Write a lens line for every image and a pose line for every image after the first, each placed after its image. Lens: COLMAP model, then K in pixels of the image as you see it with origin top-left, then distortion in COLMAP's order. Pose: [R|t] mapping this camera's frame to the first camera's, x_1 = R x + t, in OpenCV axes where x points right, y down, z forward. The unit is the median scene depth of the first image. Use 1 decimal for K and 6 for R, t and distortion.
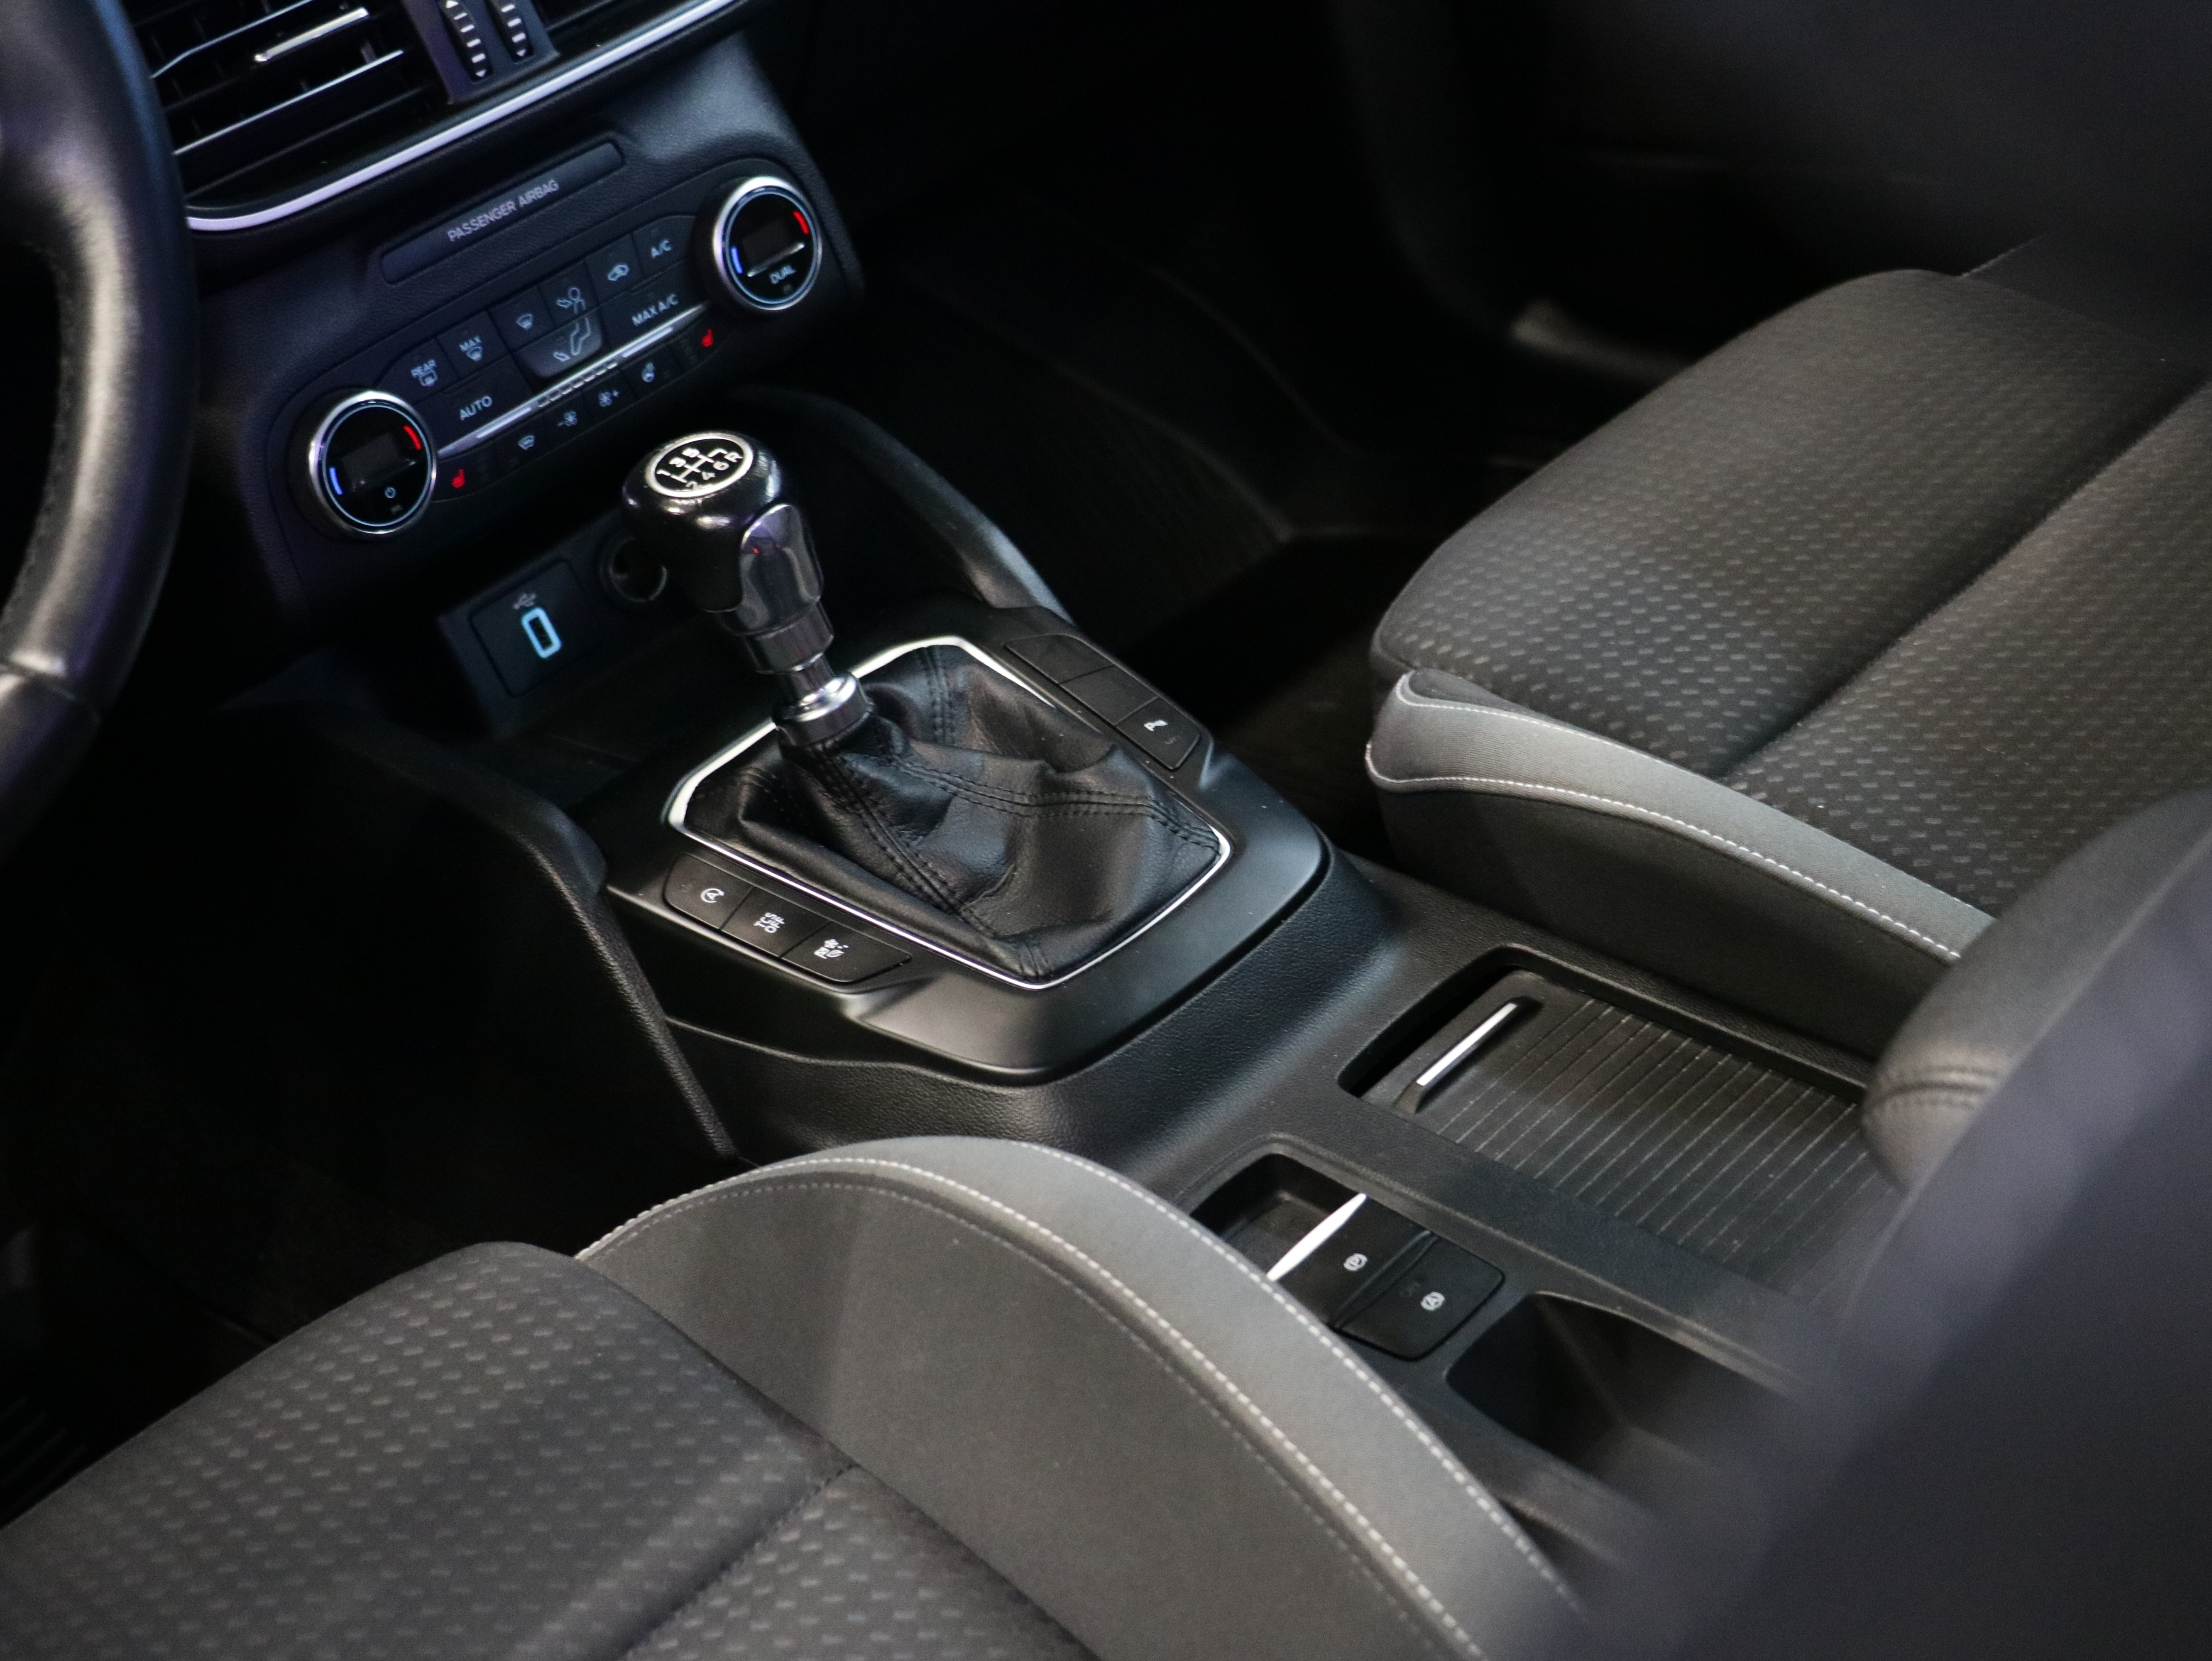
lens RADIAL K [[3287.8, 0, 1106.0], [0, 3287.8, 830.5], [0, 0, 1]] dist [-0.036052, 0.009301]
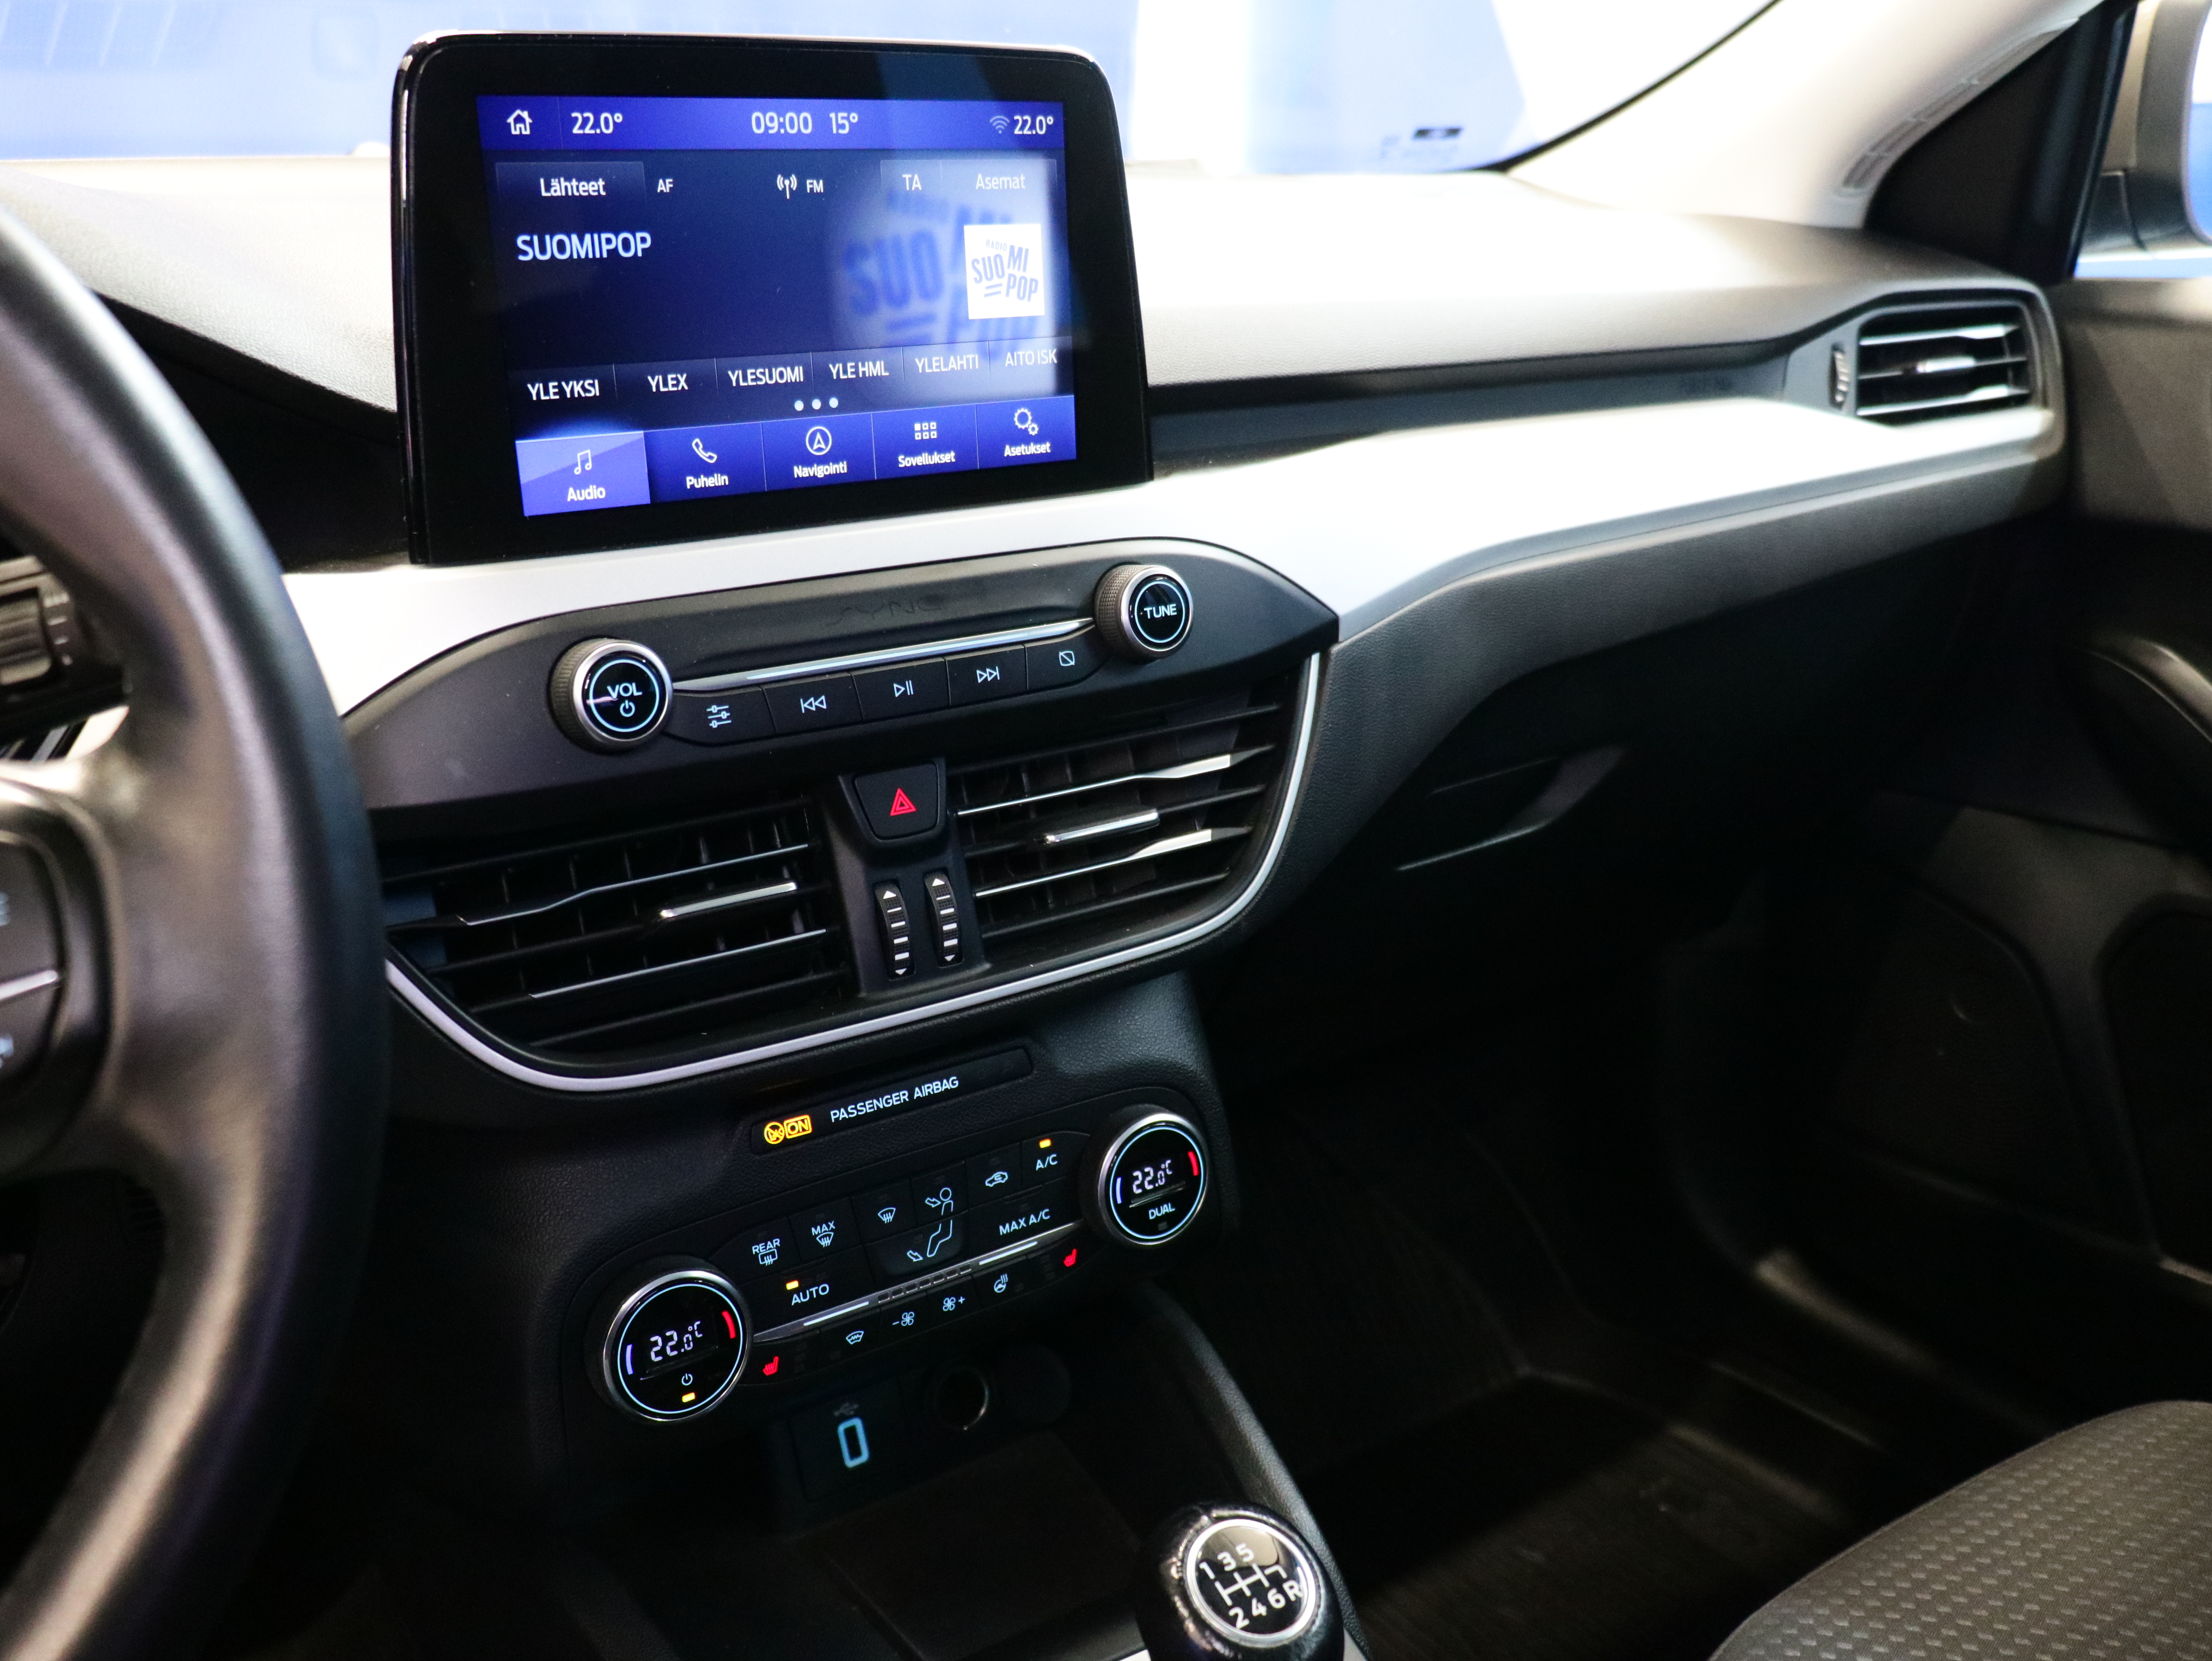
lens RADIAL K [[1969.1, 0, 1106.0], [0, 1969.1, 830.5], [0, 0, 1]] dist [-0.062510, 0.088220]
pose [[0.962330, 0.229133, -0.146354, -0.057097], [-0.256083, 0.944712, -0.204795, -0.158802], [0.091337, 0.234559, 0.967801, 0.422721]]
